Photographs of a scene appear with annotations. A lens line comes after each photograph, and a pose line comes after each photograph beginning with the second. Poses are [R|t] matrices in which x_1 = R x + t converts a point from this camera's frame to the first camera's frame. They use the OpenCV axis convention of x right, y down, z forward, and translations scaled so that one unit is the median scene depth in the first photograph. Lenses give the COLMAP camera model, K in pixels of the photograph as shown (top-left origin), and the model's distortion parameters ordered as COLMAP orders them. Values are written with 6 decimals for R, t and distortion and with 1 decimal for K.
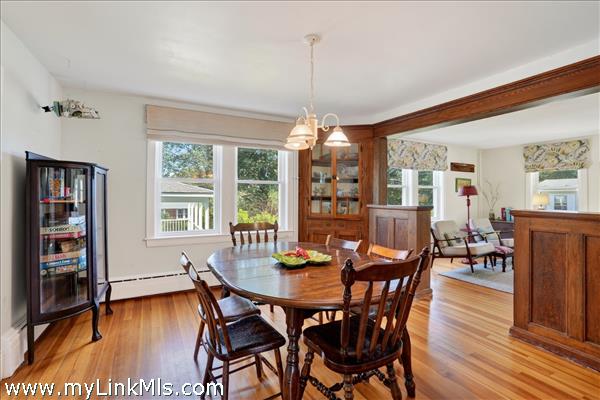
lens RADIAL K [[274.5, 0, 302.7], [0, 274.5, 194.7], [0, 0, 1]] dist [-0.046295, 0.000765]
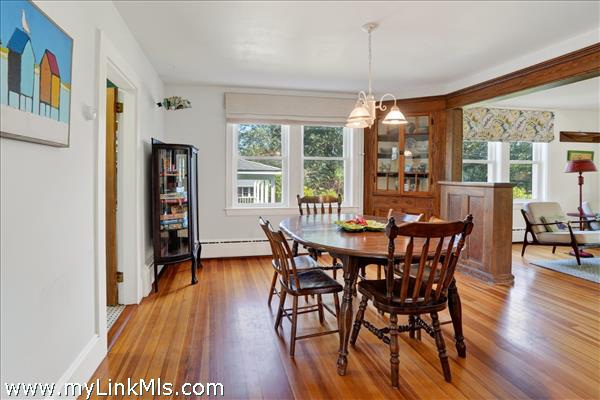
lens RADIAL K [[315.8, 0, 277.8], [0, 315.8, 177.6], [0, 0, 1]] dist [-0.041194, 0.001242]
pose [[0.952305, 0.002850, -0.305136, 0.046112], [0.000572, 0.999938, 0.011124, 0.014687], [0.305149, -0.010768, 0.952244, -0.228658]]
